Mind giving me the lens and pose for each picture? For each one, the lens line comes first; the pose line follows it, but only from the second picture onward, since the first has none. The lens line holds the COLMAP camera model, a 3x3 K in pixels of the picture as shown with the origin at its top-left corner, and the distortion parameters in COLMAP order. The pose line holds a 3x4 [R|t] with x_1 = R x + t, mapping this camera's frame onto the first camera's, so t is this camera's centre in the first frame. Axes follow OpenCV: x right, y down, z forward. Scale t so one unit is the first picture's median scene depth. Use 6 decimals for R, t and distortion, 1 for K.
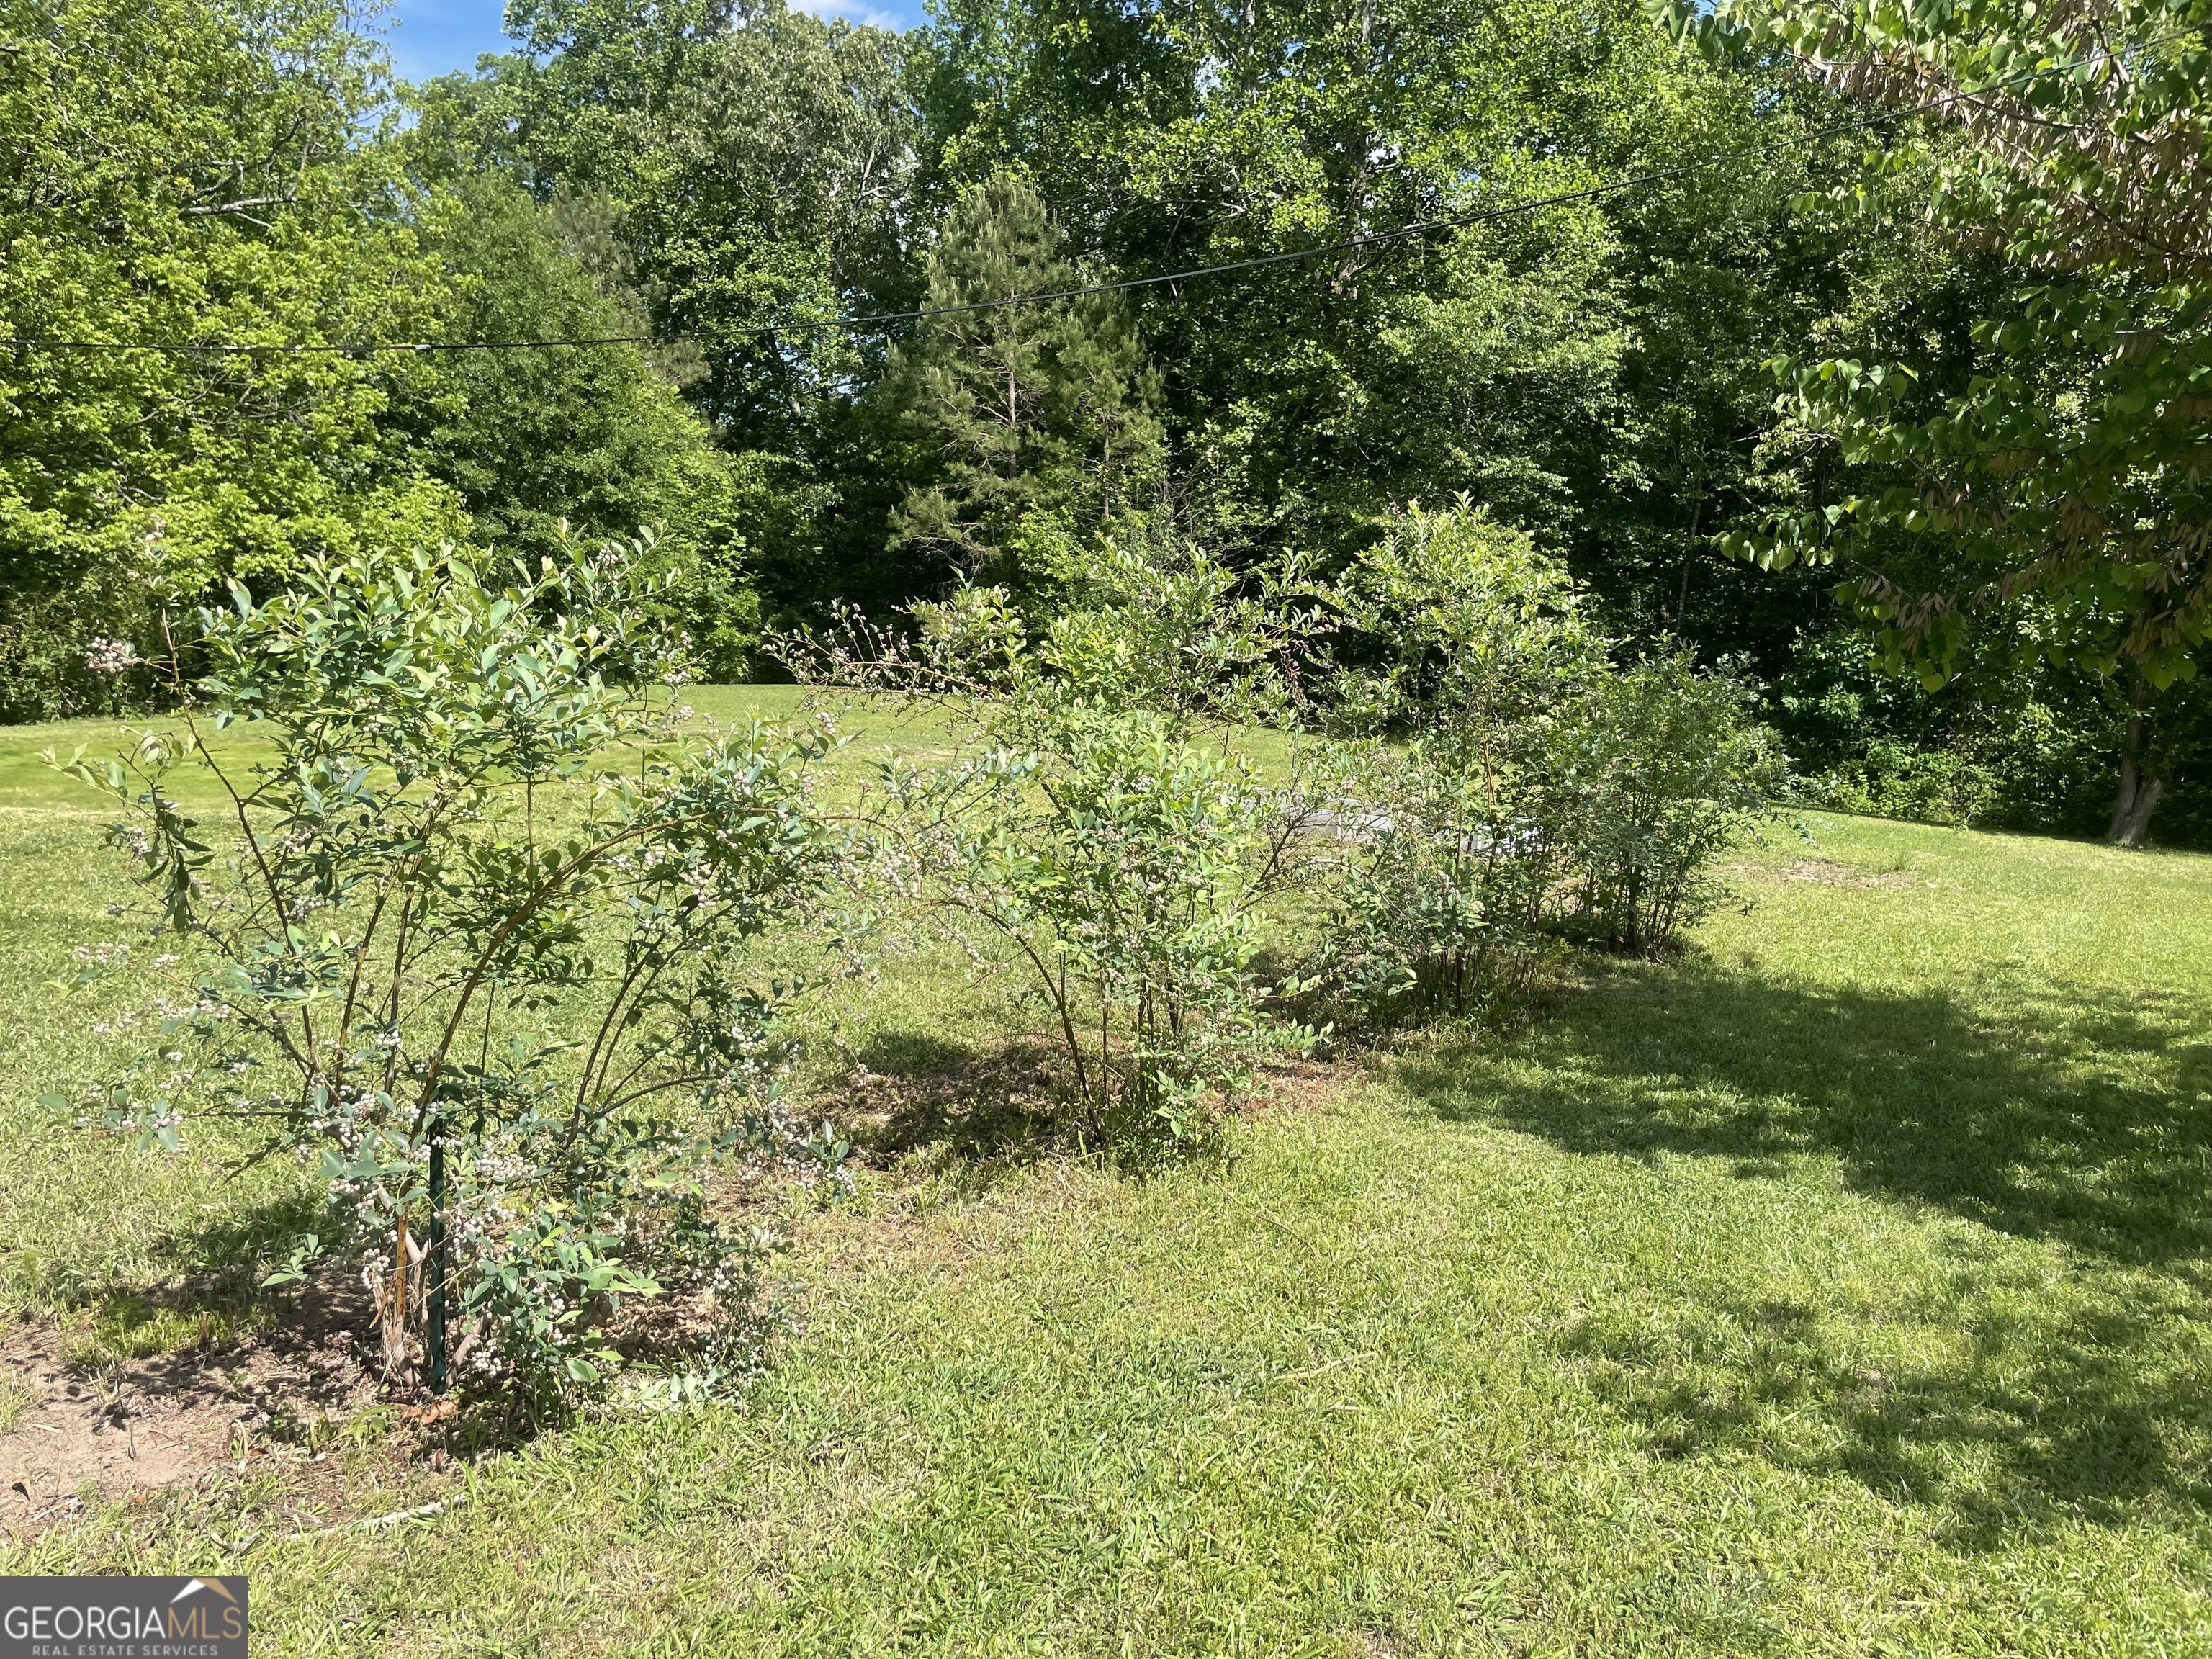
lens RADIAL K [[1699.8, 0, 1084.4], [0, 1699.8, 824.4], [0, 0, 1]] dist [0.086993, -0.118928]
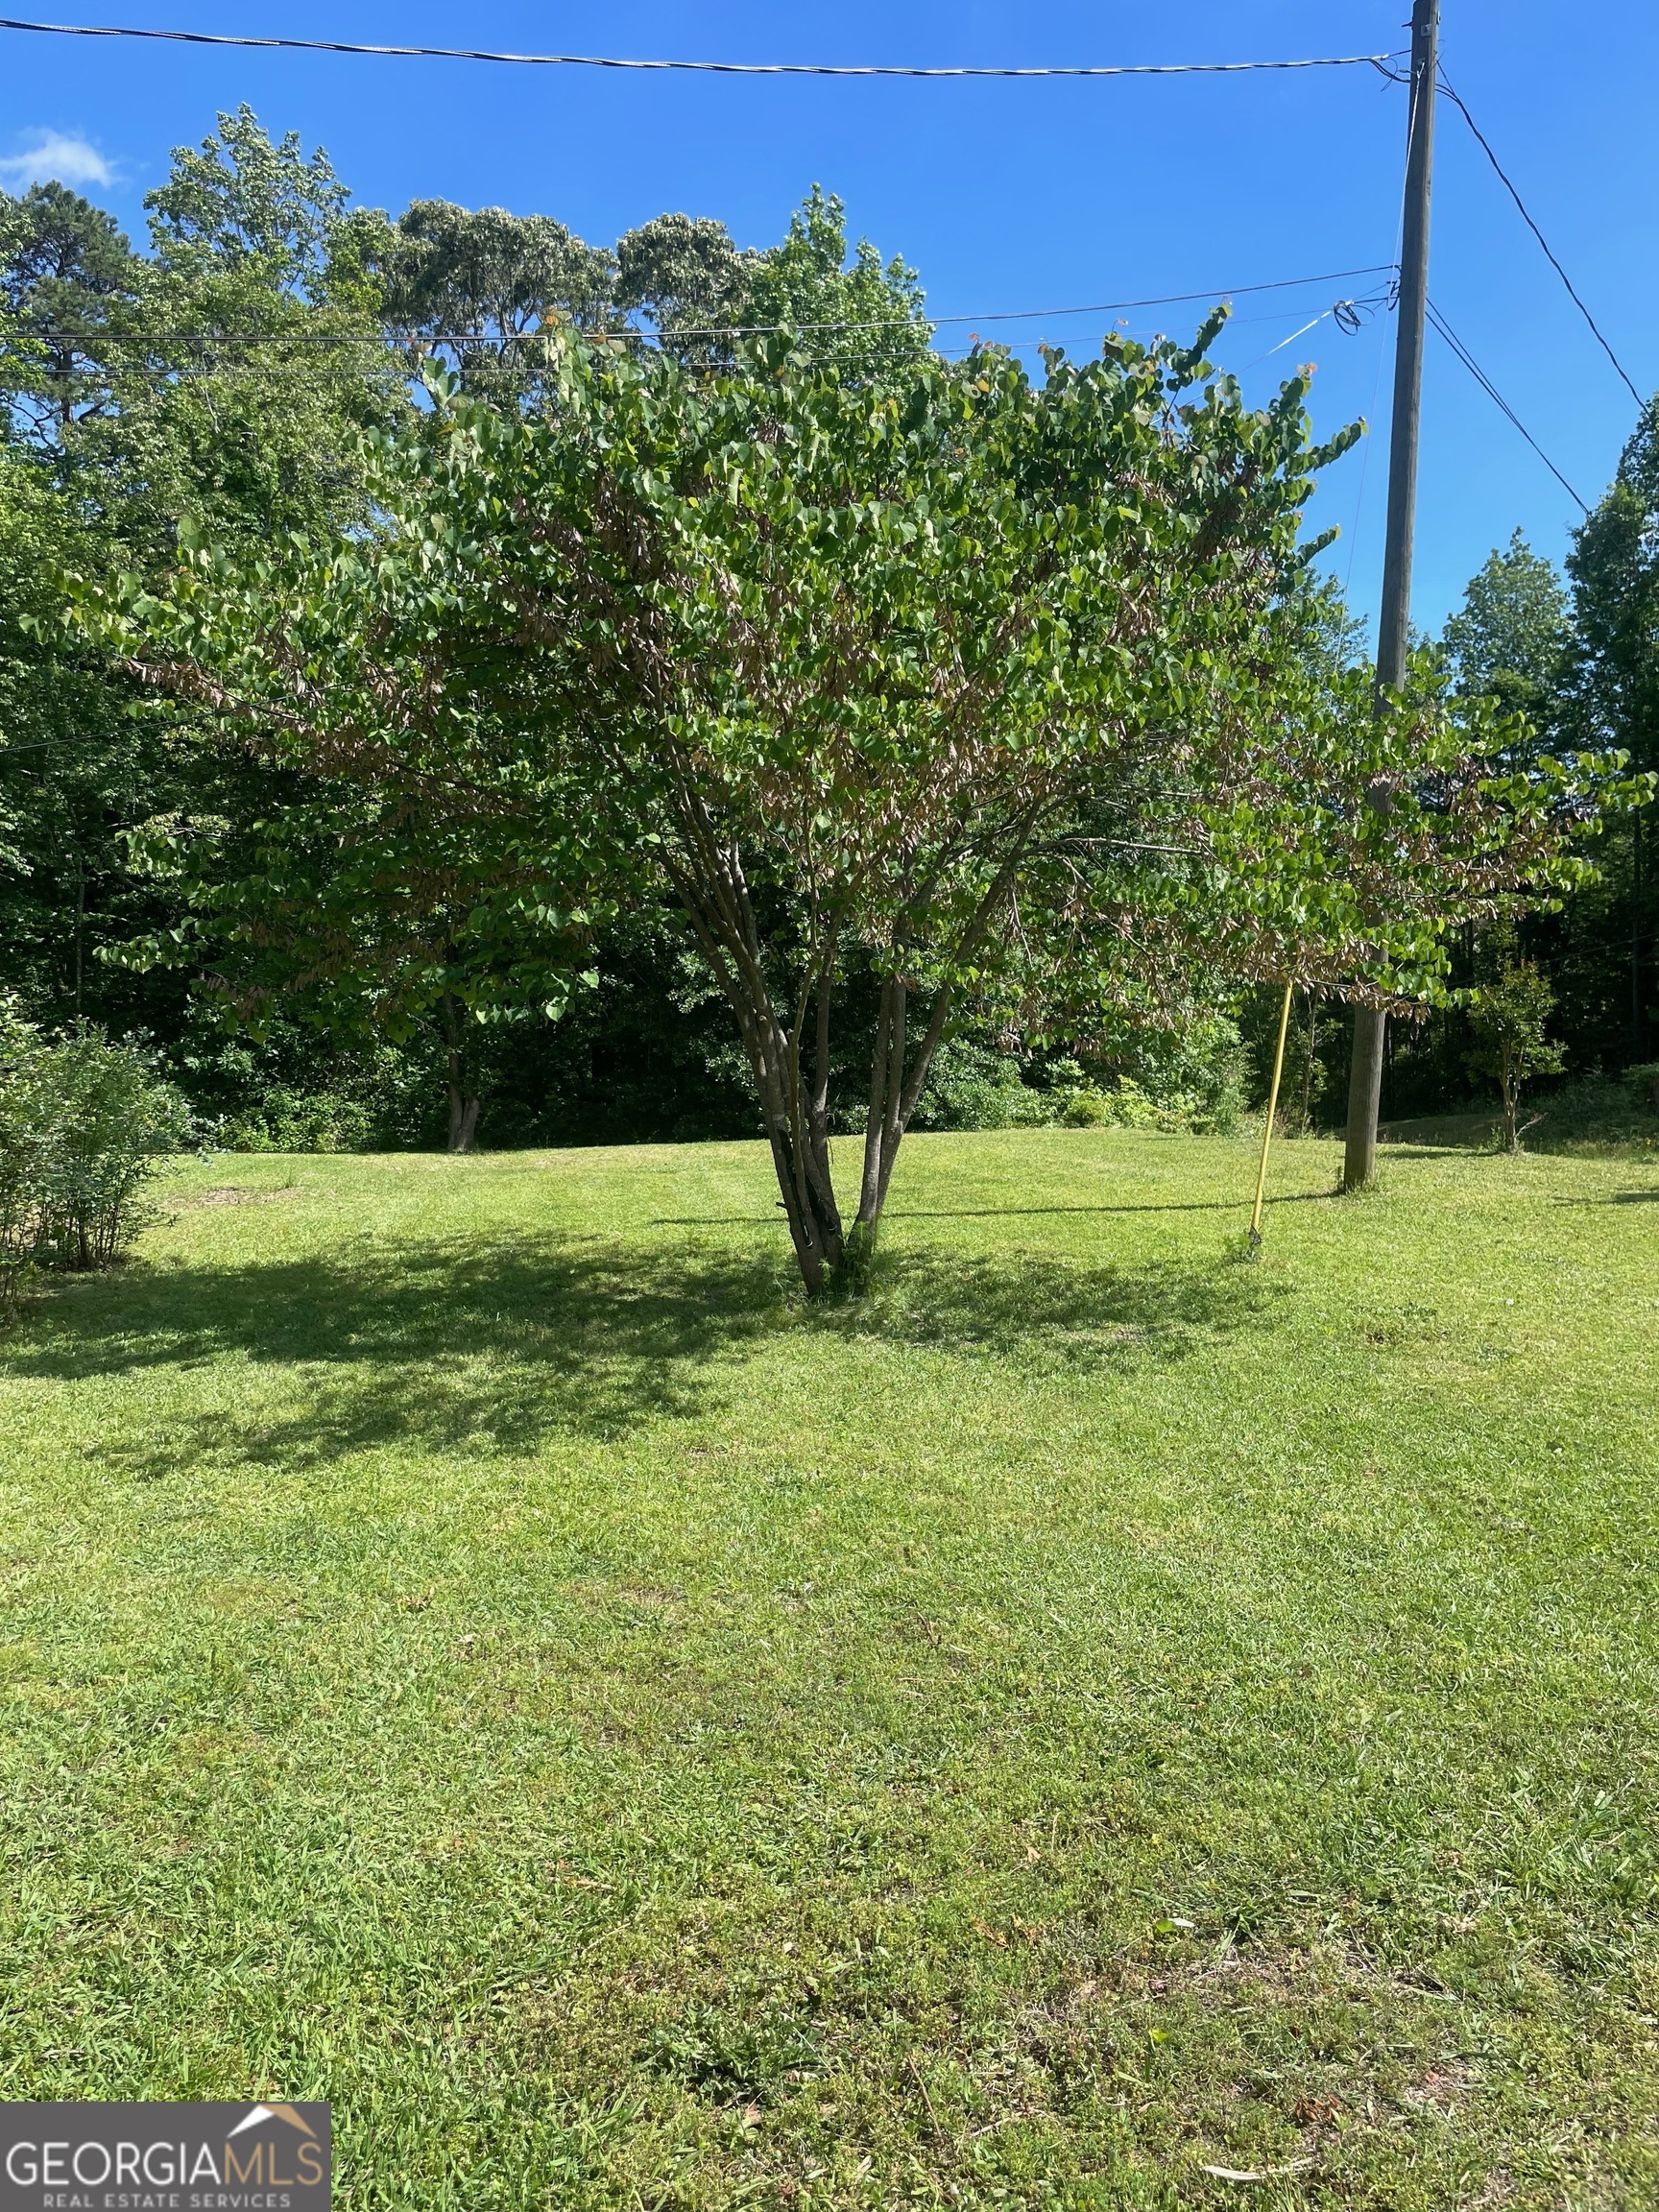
lens RADIAL K [[1699.8, 0, 811.6], [0, 1699.8, 1112.8], [0, 0, 1]] dist [0.086993, -0.118928]
pose [[0.740334, -0.102248, 0.664417, -0.119133], [0.130882, 0.991375, 0.006728, 0.022078], [-0.659375, 0.081979, 0.747332, -0.319426]]
